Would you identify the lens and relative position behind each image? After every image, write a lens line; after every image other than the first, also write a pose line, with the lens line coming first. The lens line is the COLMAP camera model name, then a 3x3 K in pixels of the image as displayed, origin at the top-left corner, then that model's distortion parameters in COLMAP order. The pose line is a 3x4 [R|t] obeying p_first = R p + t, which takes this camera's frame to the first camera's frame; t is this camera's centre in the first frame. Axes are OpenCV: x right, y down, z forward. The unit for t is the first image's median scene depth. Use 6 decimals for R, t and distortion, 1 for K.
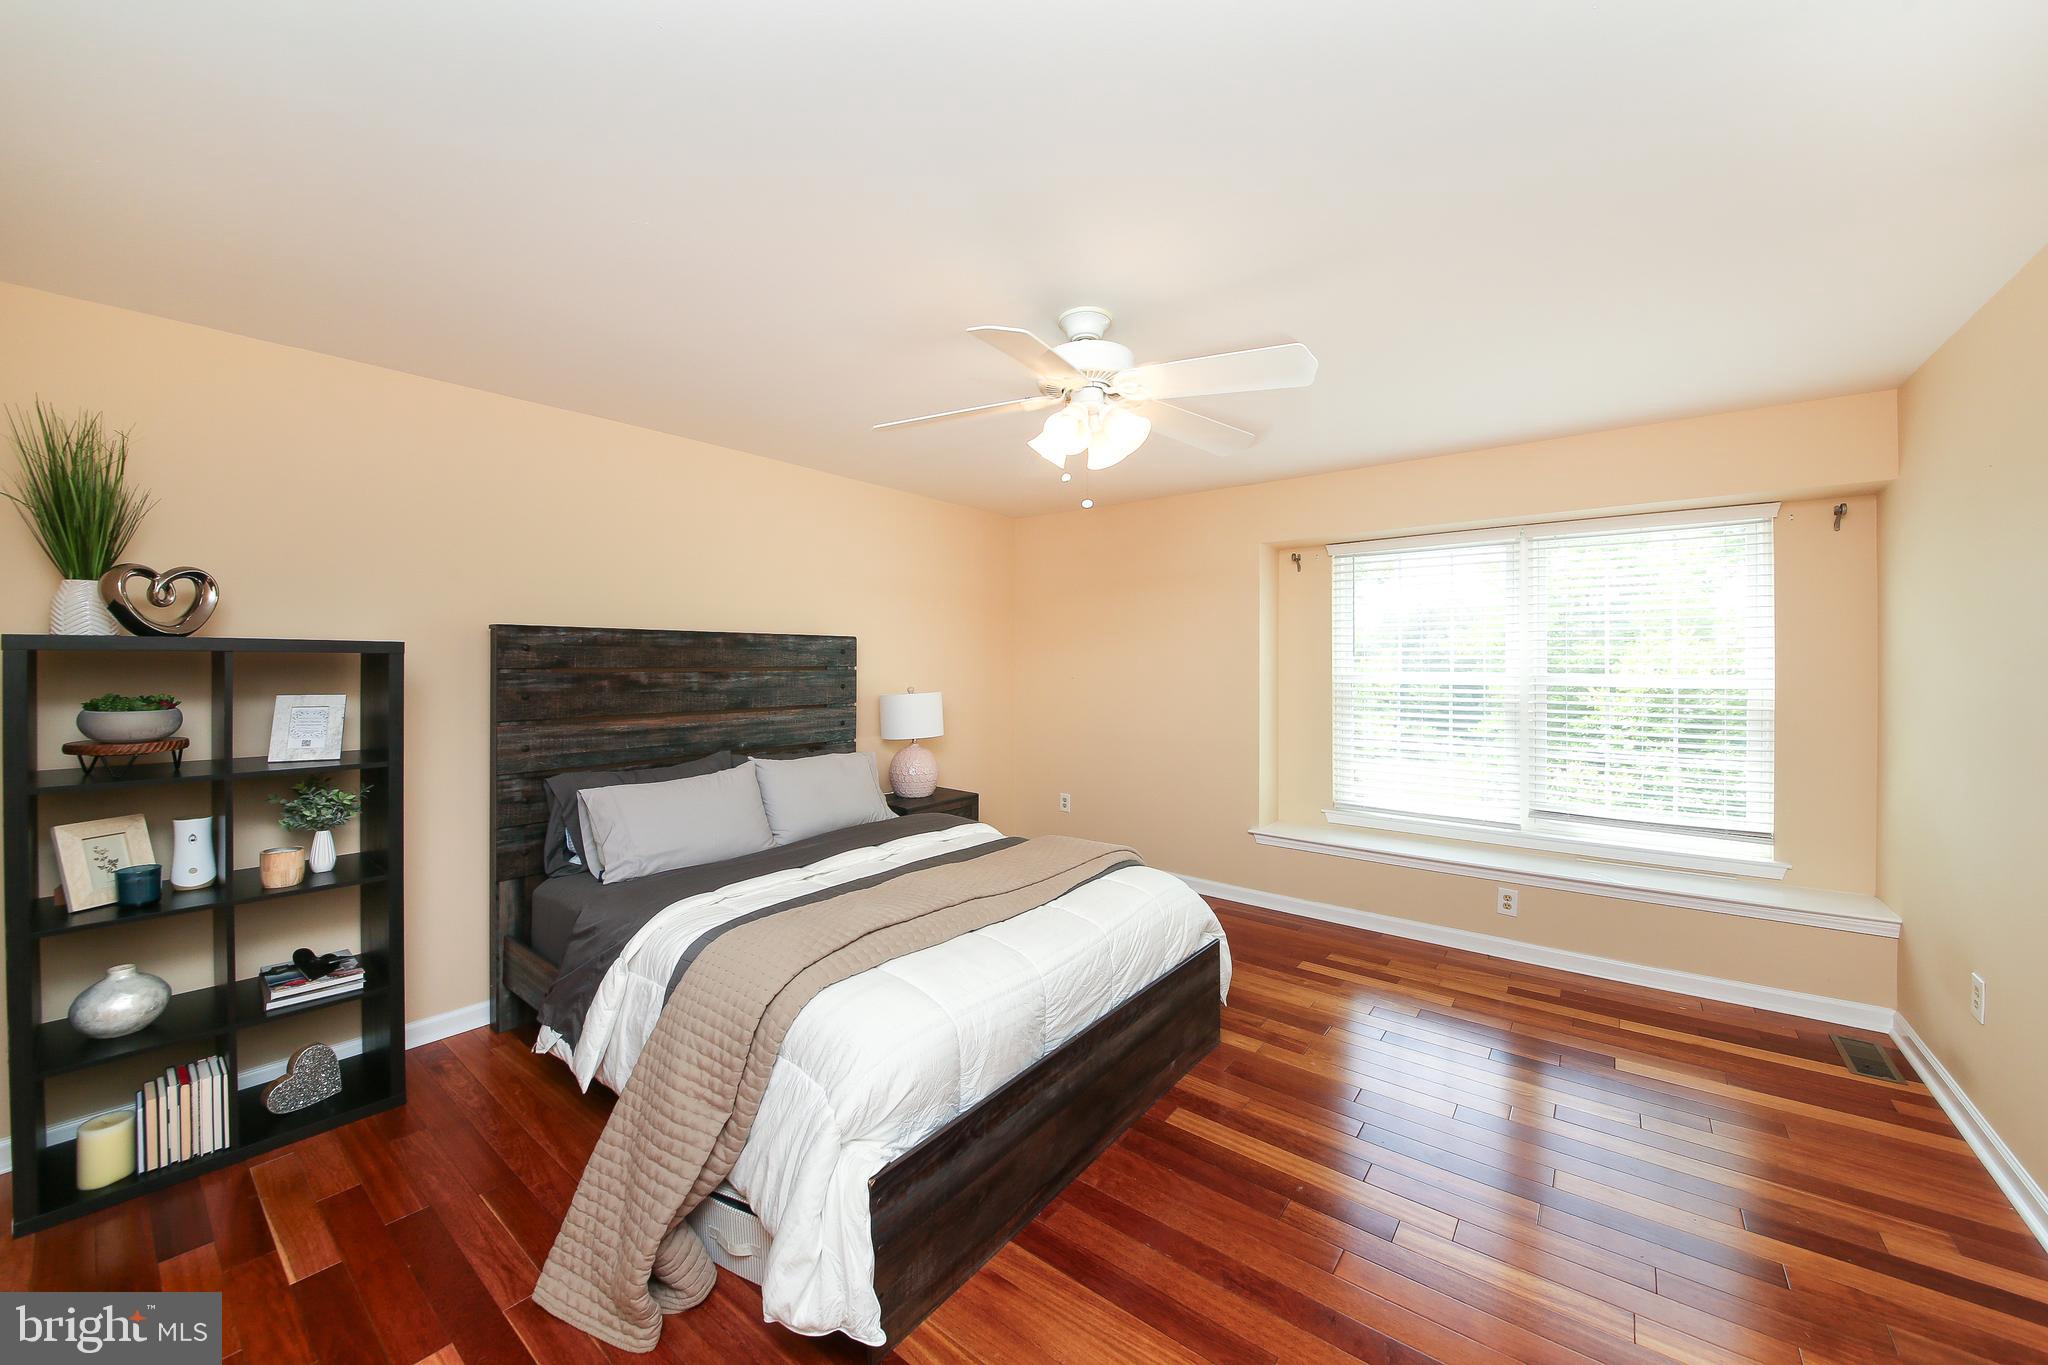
lens RADIAL K [[753.5, 0, 1041.5], [0, 753.5, 669.2], [0, 0, 1]] dist [-0.013919, -0.001421]
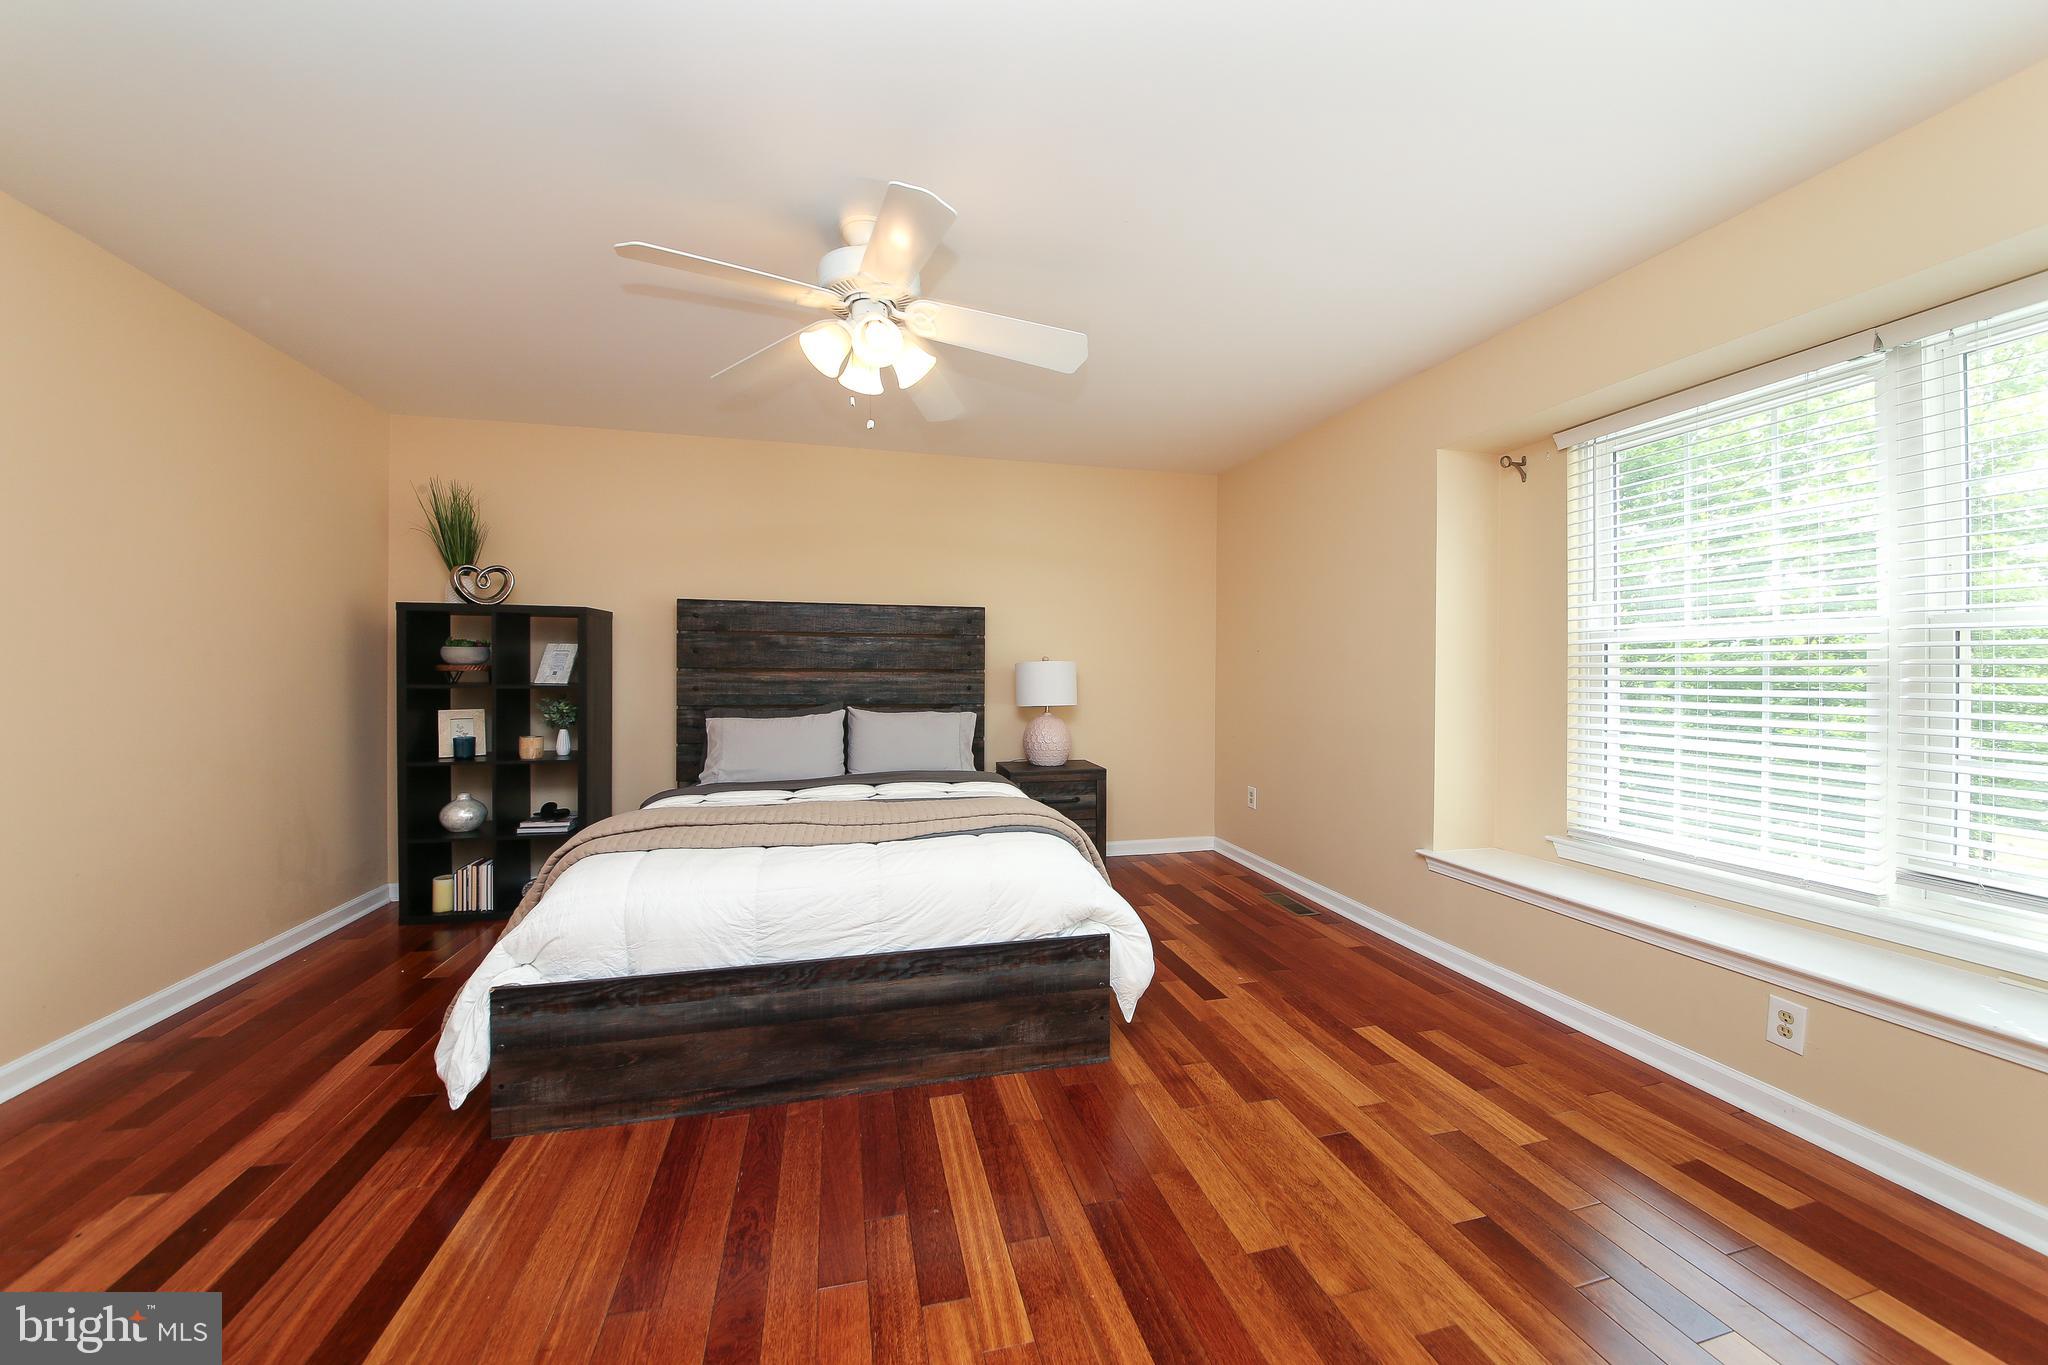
lens RADIAL K [[753.5, 0, 1033.2], [0, 753.5, 677.2], [0, 0, 1]] dist [-0.013919, -0.001421]
pose [[0.789921, 0.007564, -0.613162, 0.560476], [-0.011486, 0.999931, -0.002462, 0.070420], [0.613101, 0.008988, 0.789953, 0.254516]]
